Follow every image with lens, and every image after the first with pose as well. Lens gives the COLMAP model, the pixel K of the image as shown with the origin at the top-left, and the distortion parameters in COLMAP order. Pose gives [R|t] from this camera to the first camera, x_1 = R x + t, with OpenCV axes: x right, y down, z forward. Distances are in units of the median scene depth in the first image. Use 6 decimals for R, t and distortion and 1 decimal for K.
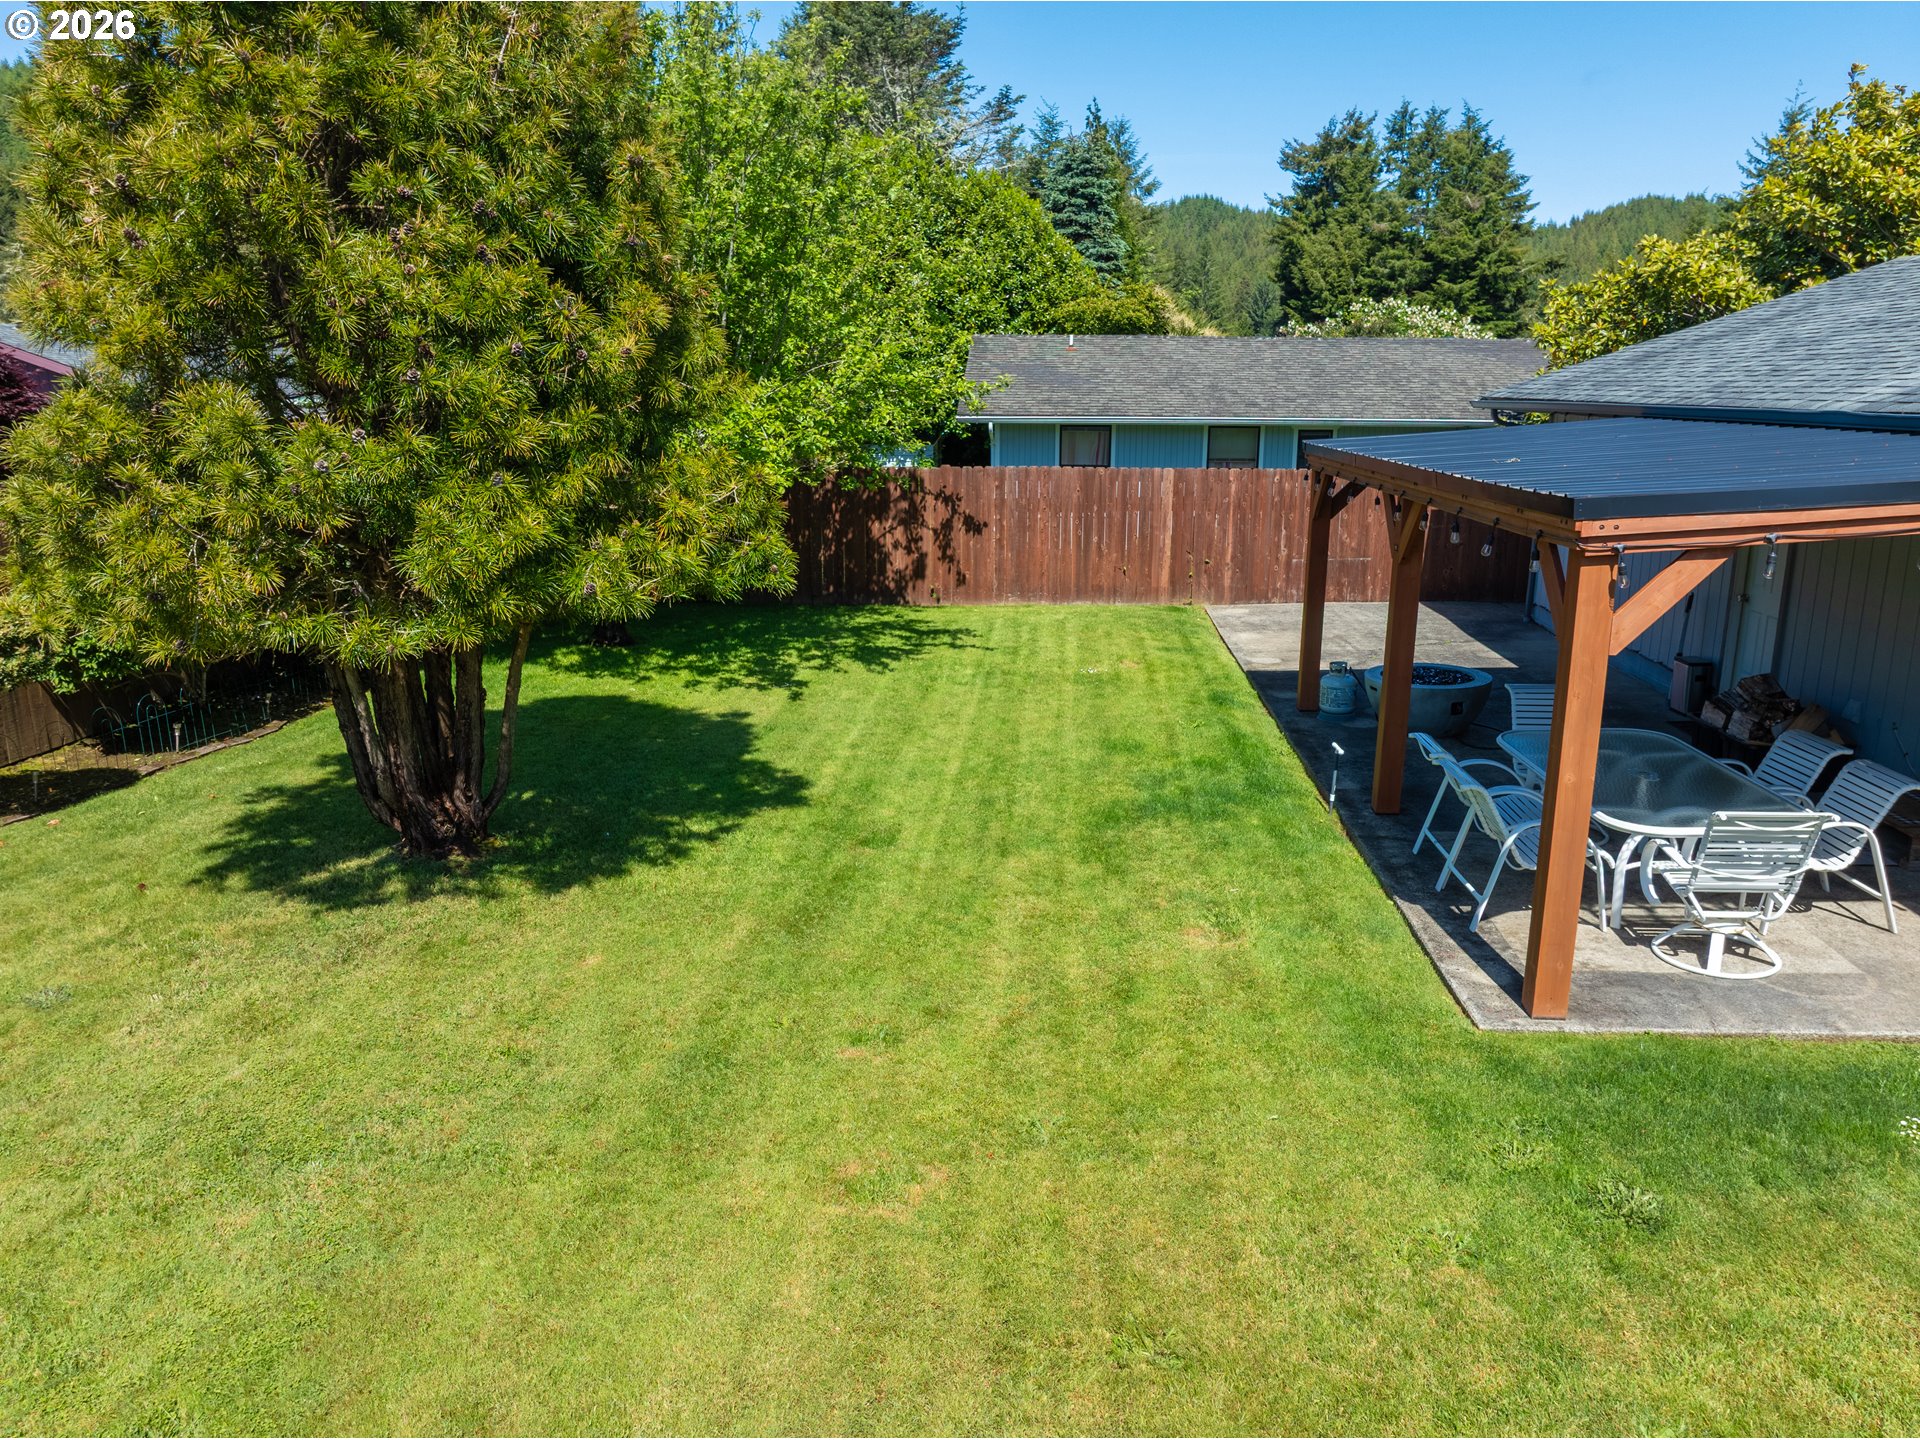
lens RADIAL K [[1345.3, 0, 949.1], [0, 1345.3, 714.1], [0, 0, 1]] dist [-0.058001, 0.022853]
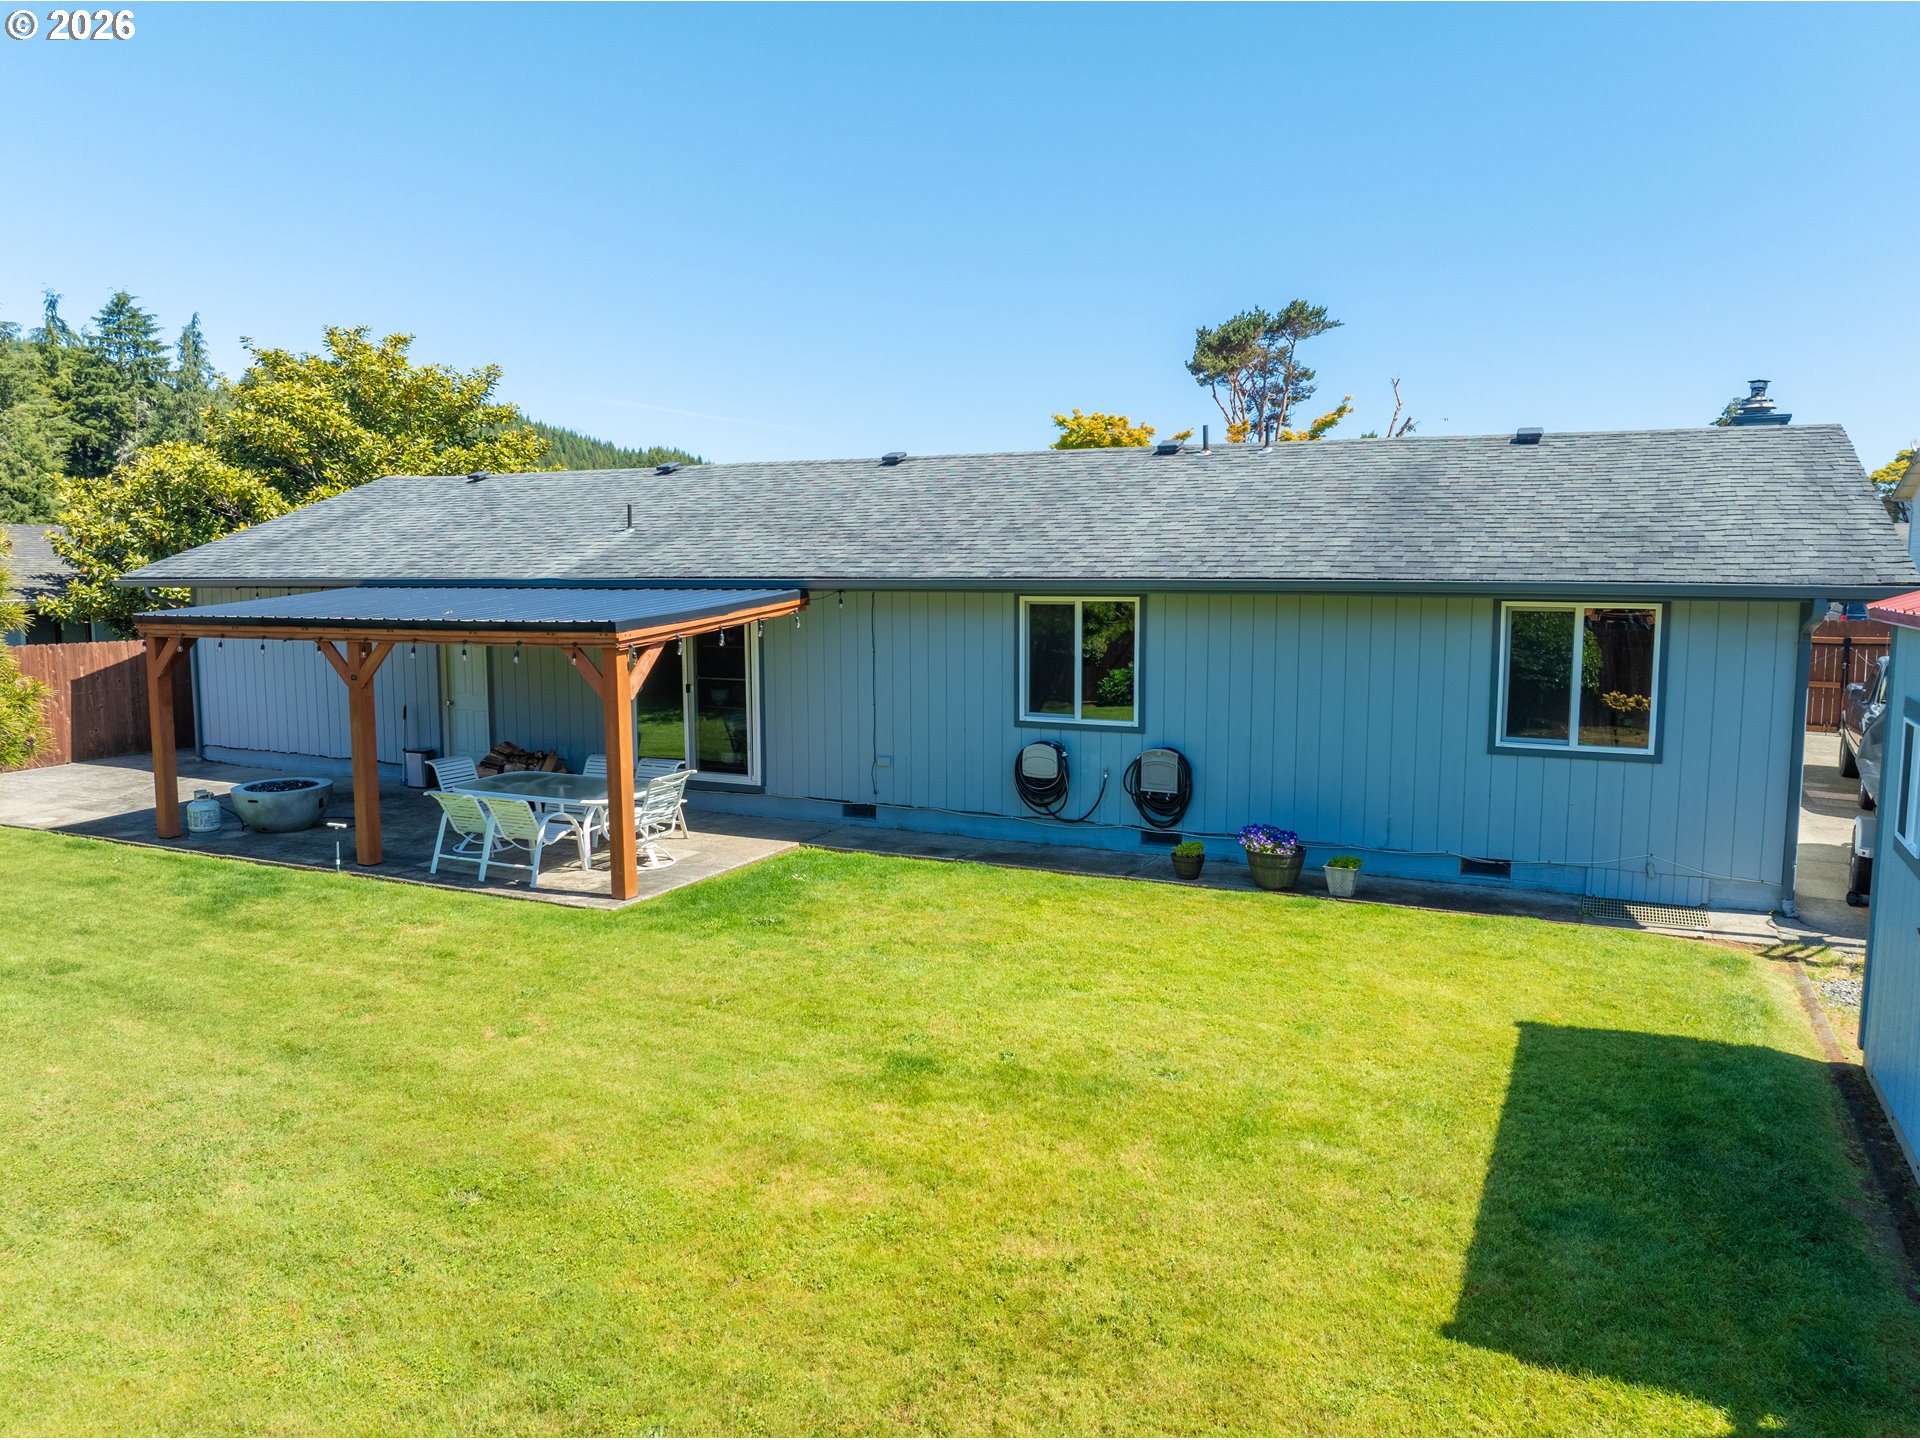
lens RADIAL K [[1337.6, 0, 944.9], [0, 1337.6, 715.7], [0, 0, 1]] dist [-0.034846, 0.002353]
pose [[0.375887, -0.101662, 0.921072, -0.897517], [0.219660, 0.975410, 0.018017, 0.035592], [-0.900255, 0.195550, 0.388975, -0.143995]]
